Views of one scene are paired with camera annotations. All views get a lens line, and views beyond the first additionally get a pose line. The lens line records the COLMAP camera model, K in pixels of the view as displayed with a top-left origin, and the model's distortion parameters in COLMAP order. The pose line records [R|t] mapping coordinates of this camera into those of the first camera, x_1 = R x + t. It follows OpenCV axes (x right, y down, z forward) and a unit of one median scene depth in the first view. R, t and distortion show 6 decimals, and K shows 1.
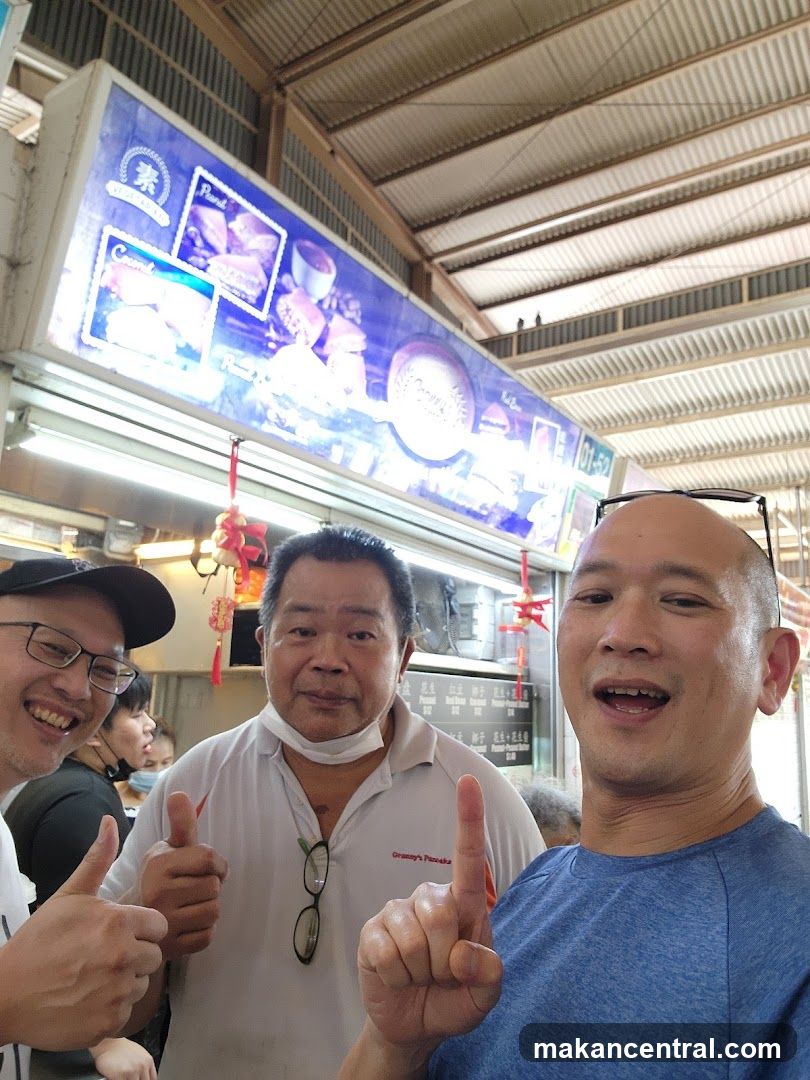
lens RADIAL K [[808.6, 0, 405.0], [0, 808.6, 540.0], [0, 0, 1]] dist [0.145122, -0.360908]
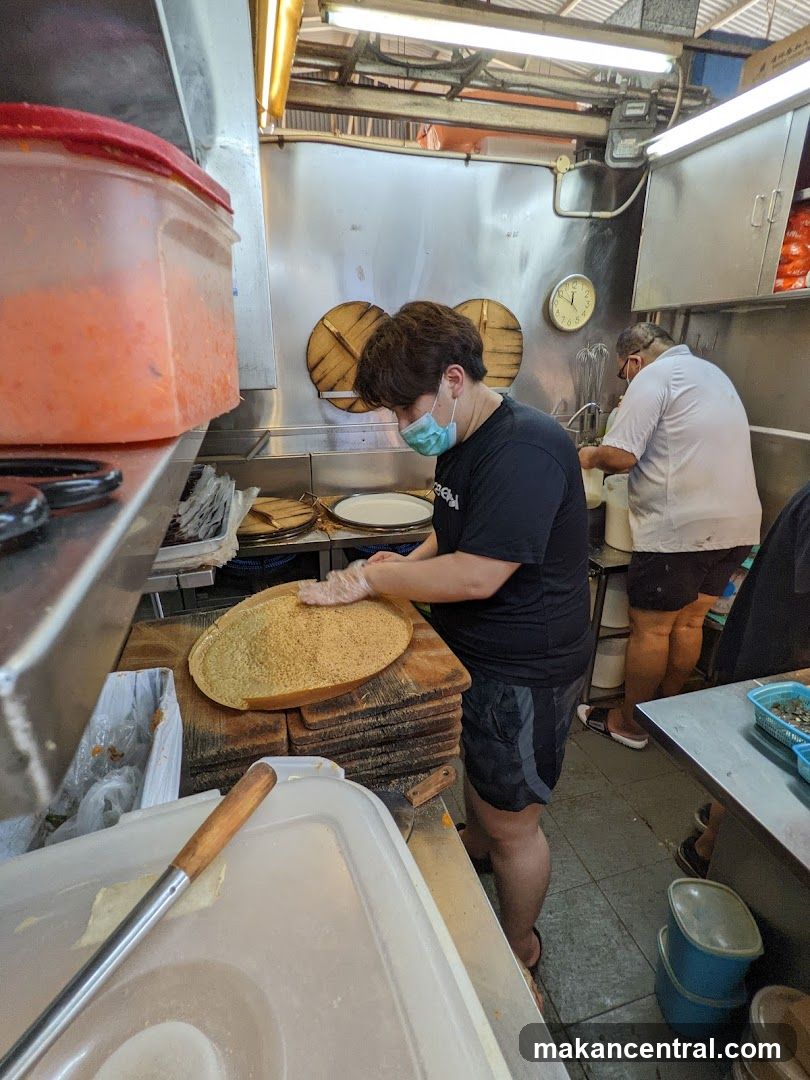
lens RADIAL K [[521.9, 0, 395.9], [0, 521.9, 536.9], [0, 0, 1]] dist [-0.000695, 0.000532]
pose [[0.765790, 0.183947, -0.616222, -0.310184], [0.162801, 0.871554, 0.462481, 0.159759], [0.622143, -0.454485, 0.637481, 0.820860]]
